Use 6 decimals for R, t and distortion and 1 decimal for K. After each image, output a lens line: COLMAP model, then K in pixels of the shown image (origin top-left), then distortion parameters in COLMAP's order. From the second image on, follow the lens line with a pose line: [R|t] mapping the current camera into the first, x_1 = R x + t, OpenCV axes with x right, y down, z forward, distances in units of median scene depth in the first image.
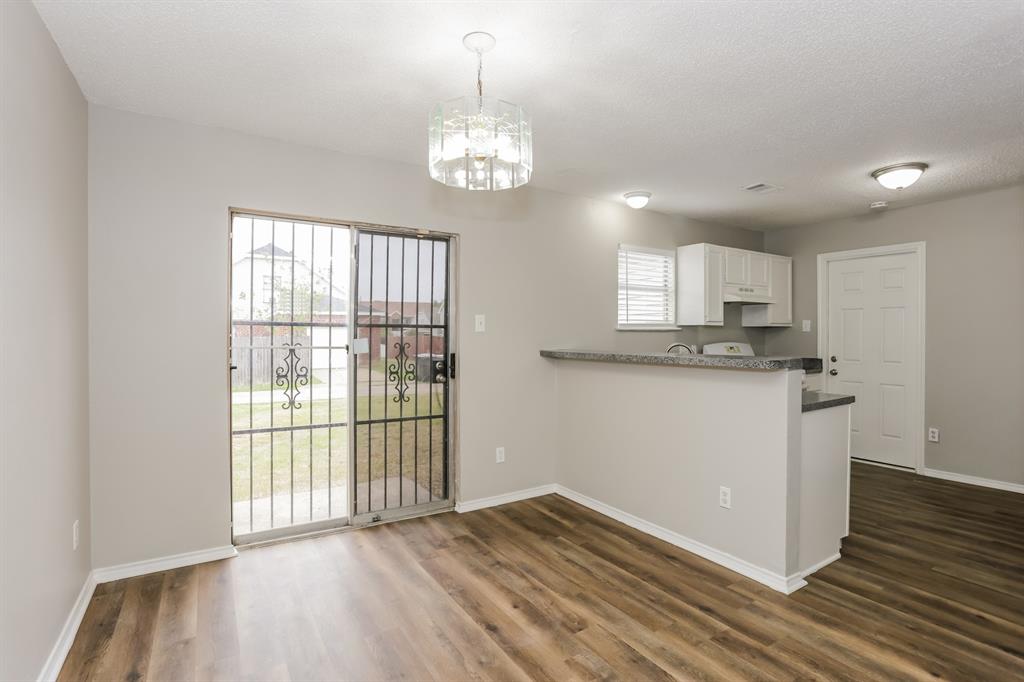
lens RADIAL K [[508.1, 0, 518.5], [0, 508.1, 334.1], [0, 0, 1]] dist [-0.007230, -0.000378]
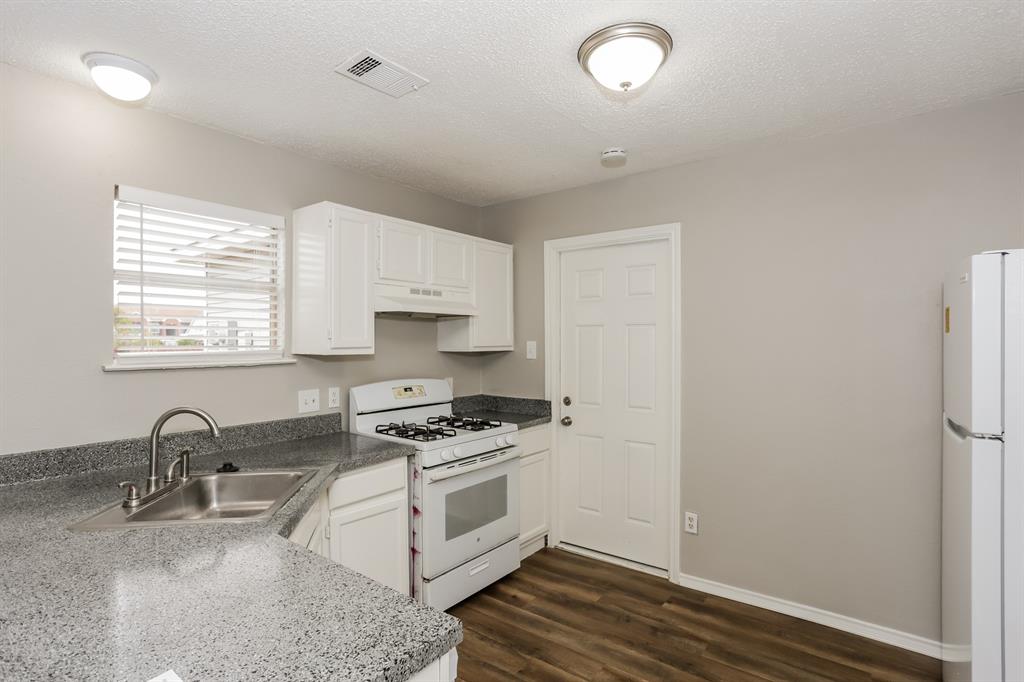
lens RADIAL K [[508.1, 0, 504.9], [0, 508.1, 344.7], [0, 0, 1]] dist [-0.007230, -0.000378]
pose [[0.951017, -0.005203, 0.309096, 0.357611], [0.002841, 0.999963, 0.008093, -0.030998], [-0.309127, -0.006819, 0.950996, 0.414878]]
